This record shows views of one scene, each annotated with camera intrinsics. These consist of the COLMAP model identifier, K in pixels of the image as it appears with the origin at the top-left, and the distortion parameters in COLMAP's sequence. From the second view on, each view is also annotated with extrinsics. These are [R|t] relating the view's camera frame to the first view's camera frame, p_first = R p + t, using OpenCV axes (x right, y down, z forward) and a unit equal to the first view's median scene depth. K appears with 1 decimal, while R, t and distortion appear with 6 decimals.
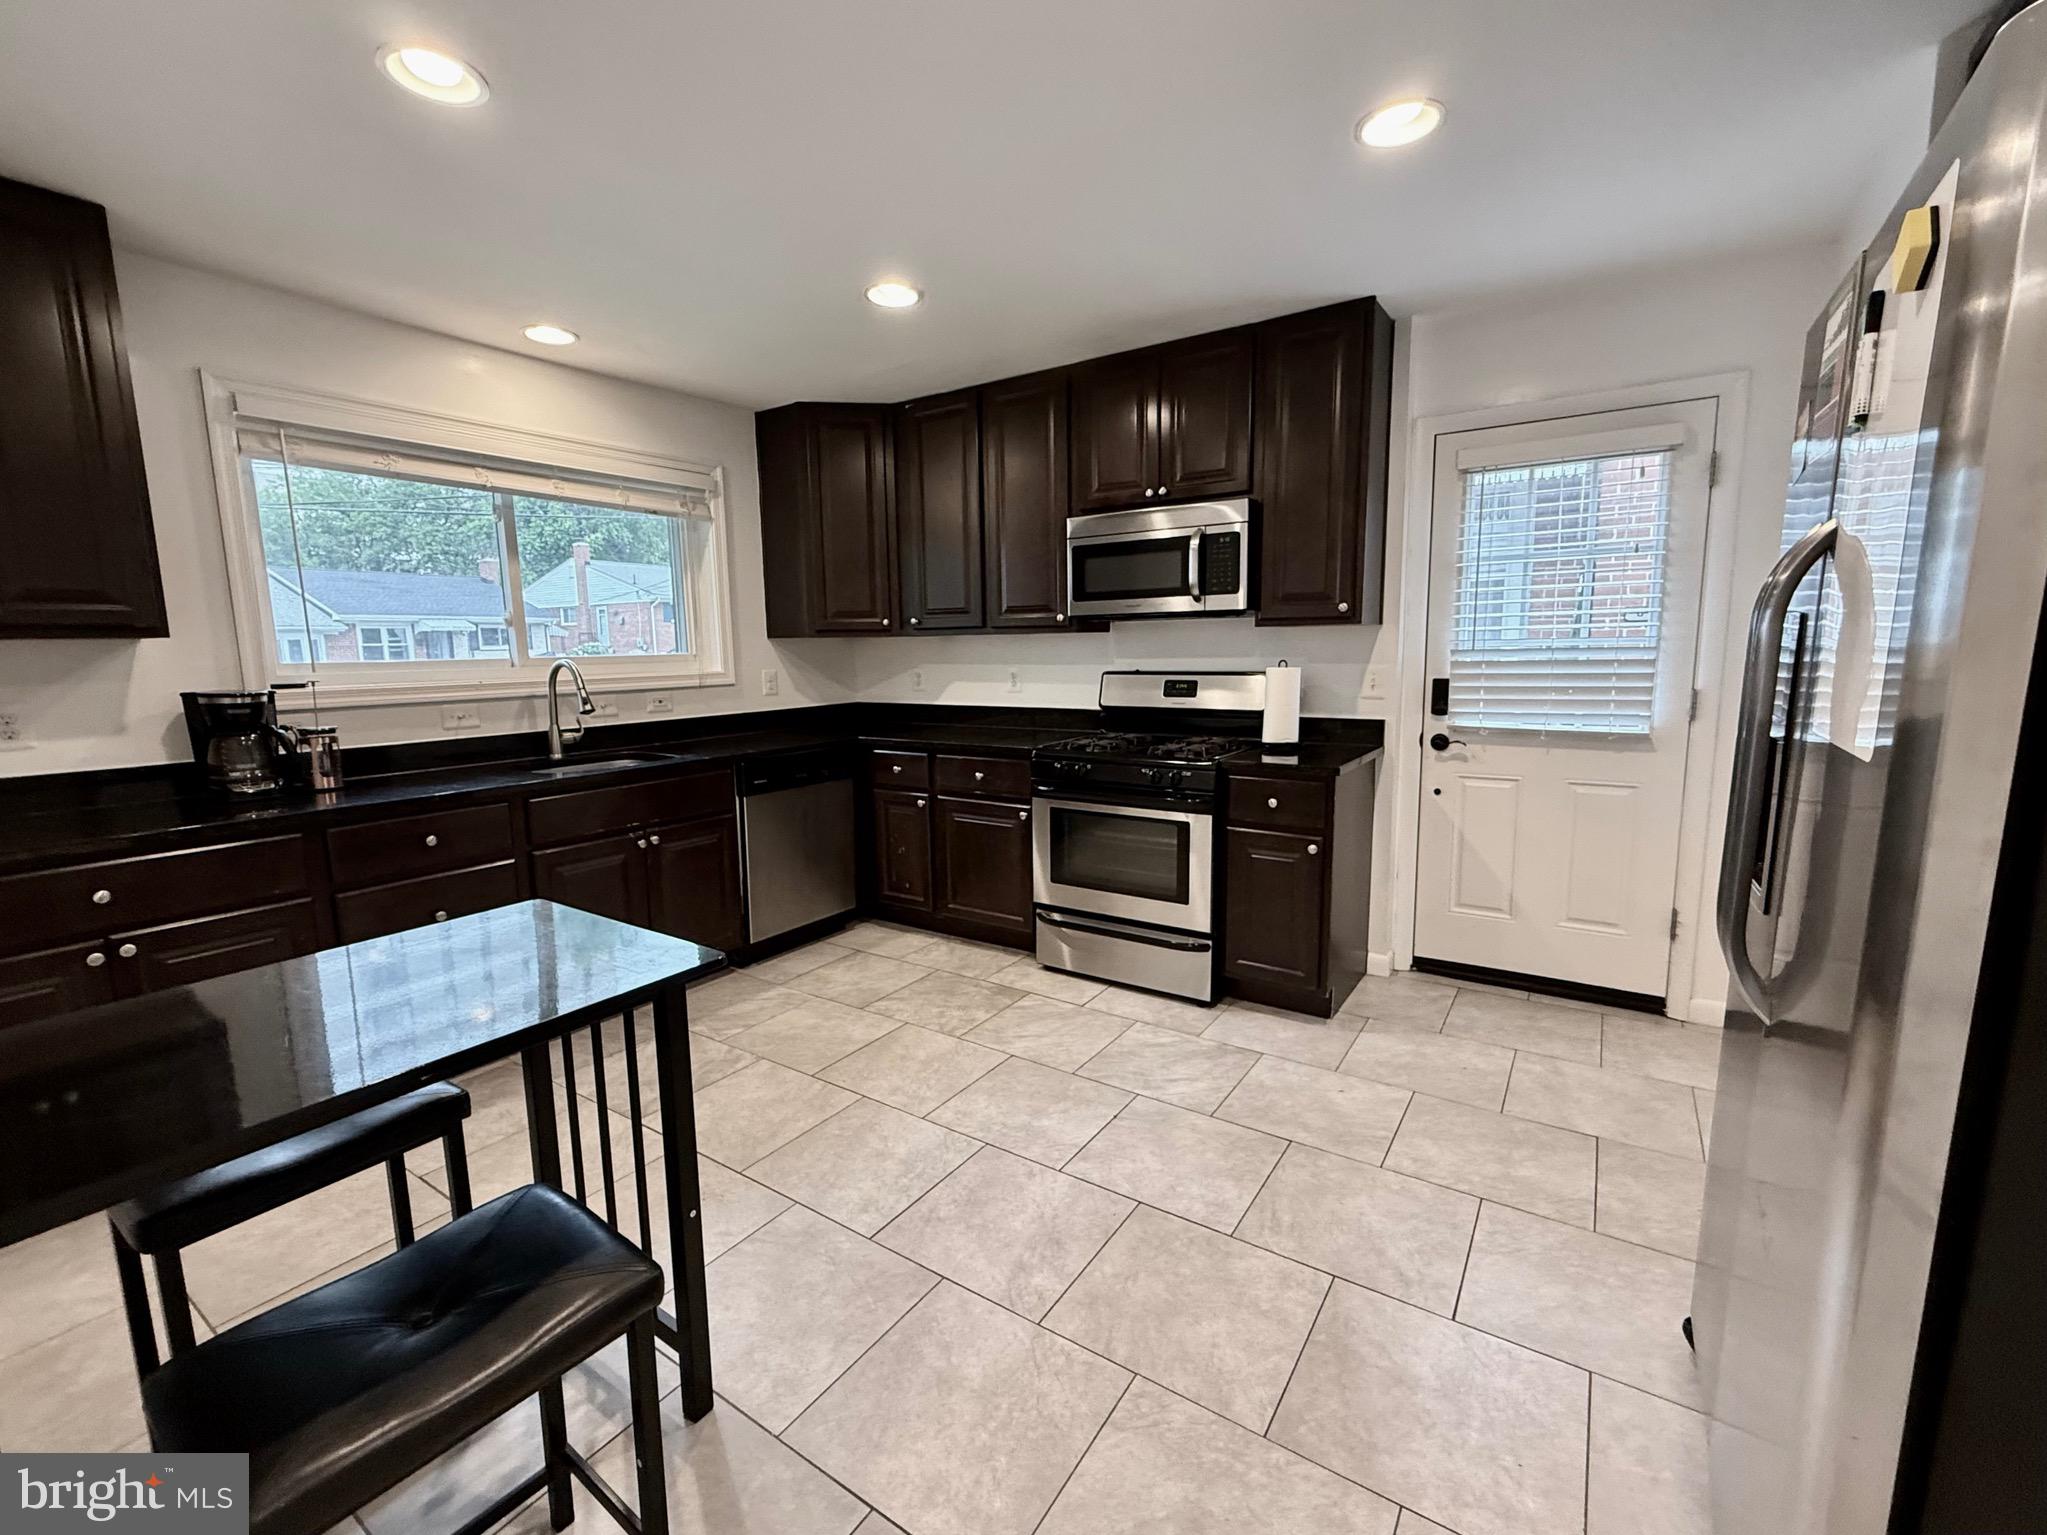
lens RADIAL K [[875.0, 0, 1017.9], [0, 875.0, 764.3], [0, 0, 1]] dist [-0.001009, -0.000562]
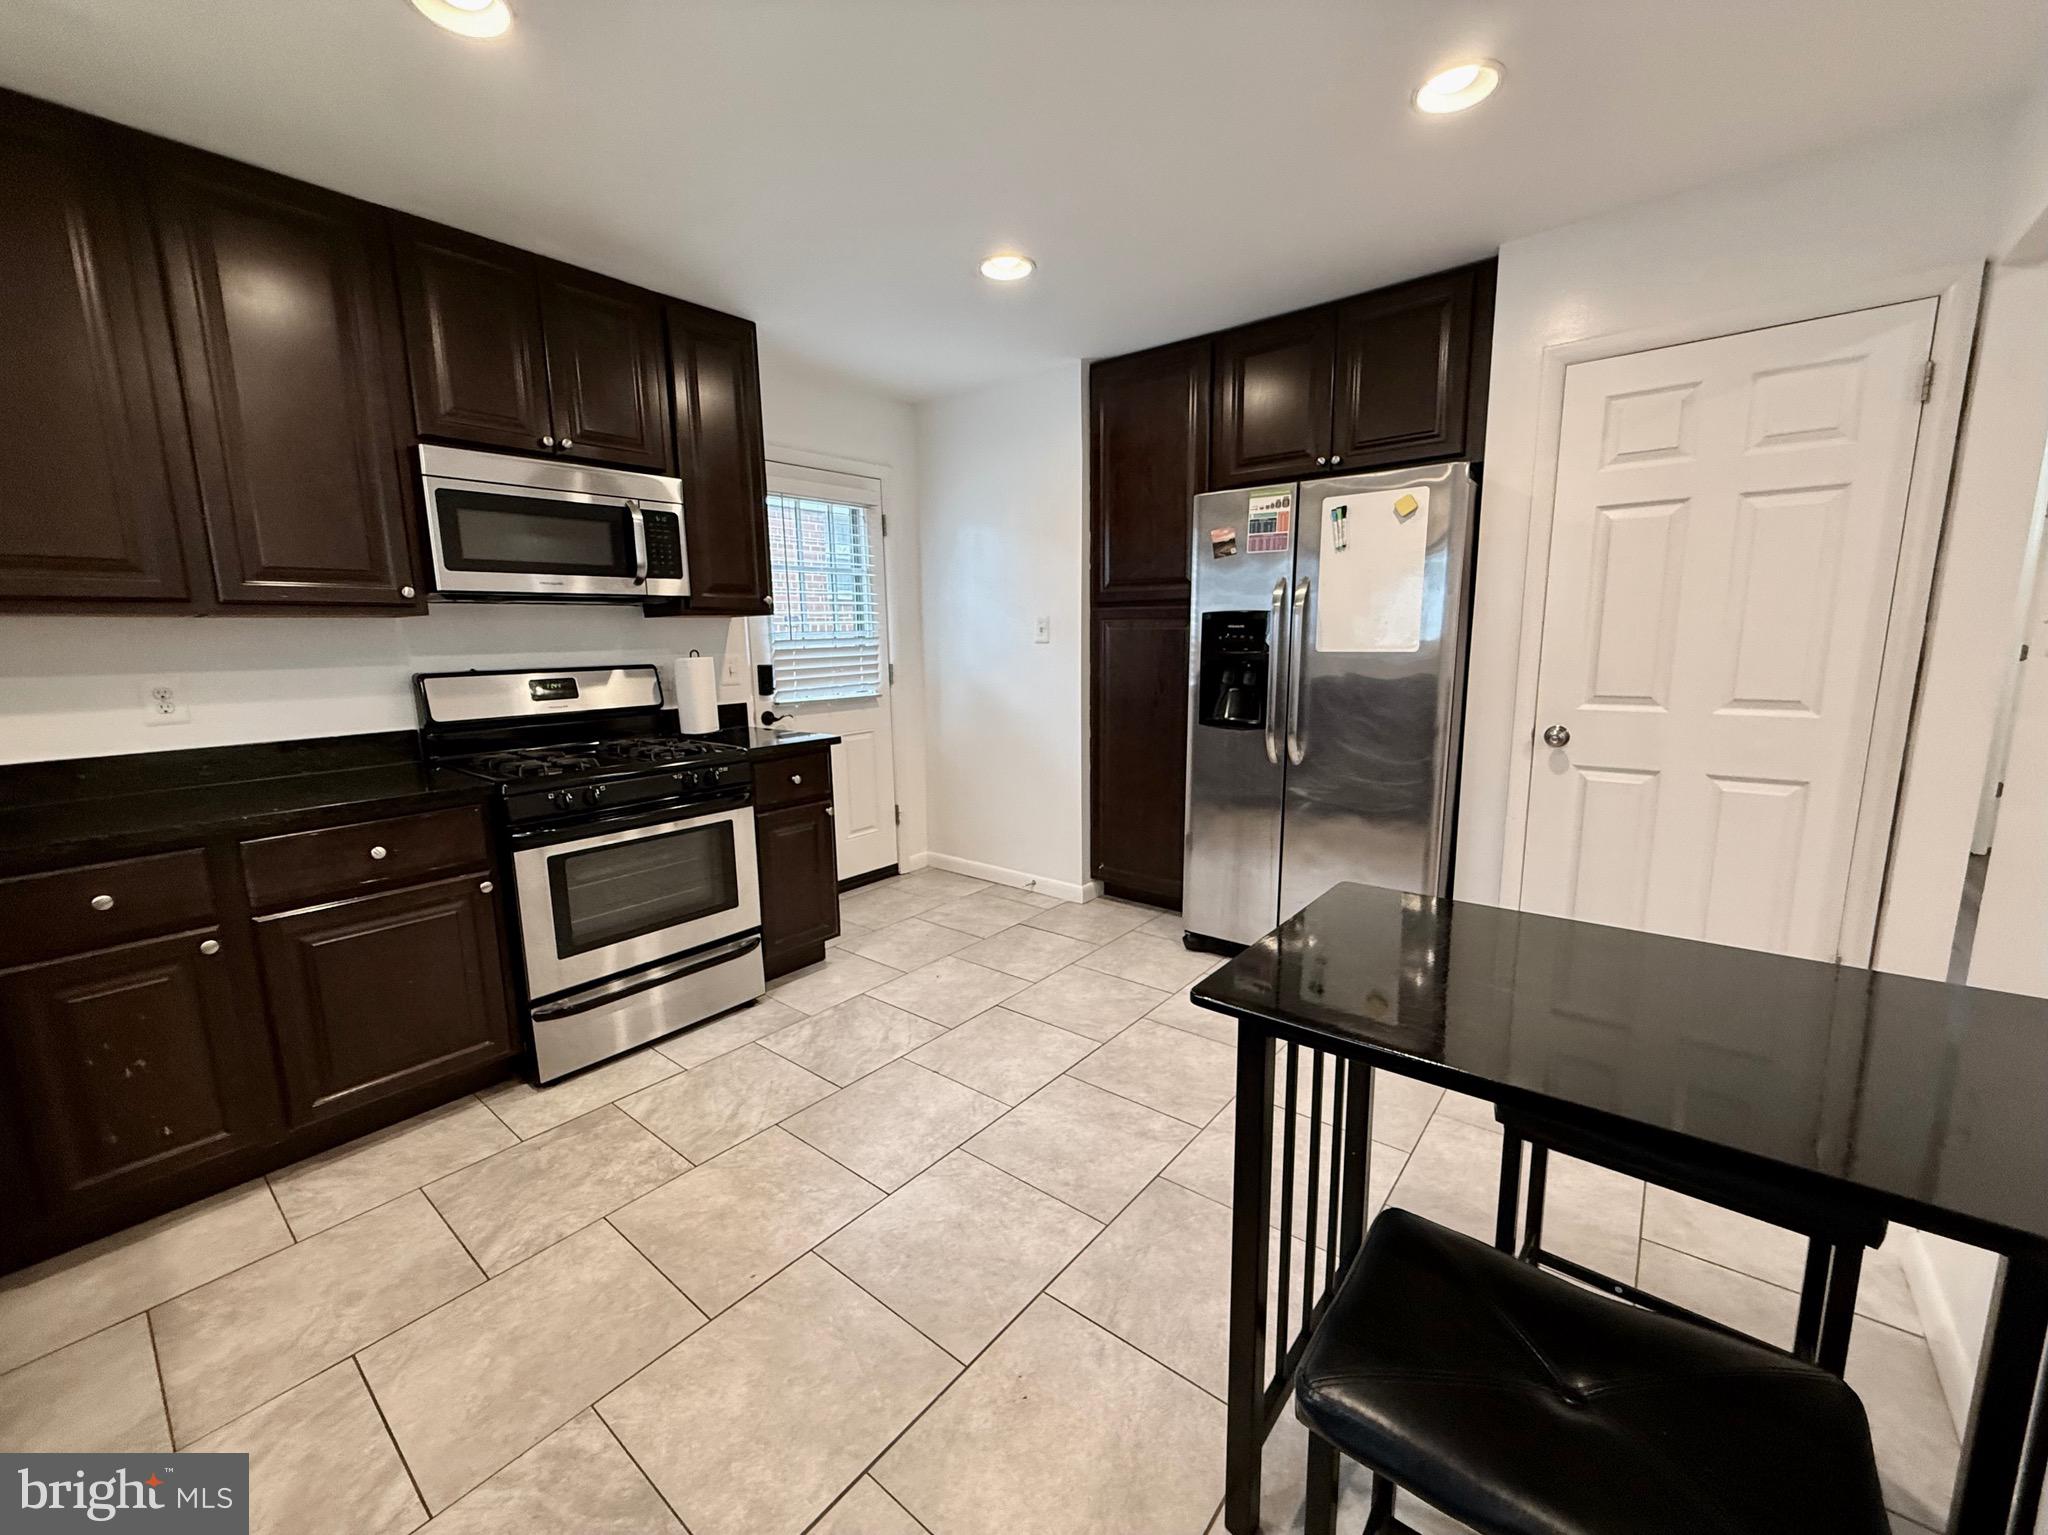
lens RADIAL K [[815.3, 0, 1018.4], [0, 815.3, 766.6], [0, 0, 1]] dist [-0.000263, 0.000349]
pose [[0.092747, -0.146281, 0.984886, -0.607816], [0.152692, 0.979539, 0.131108, -0.055779], [-0.983912, 0.138224, 0.113185, 0.563575]]
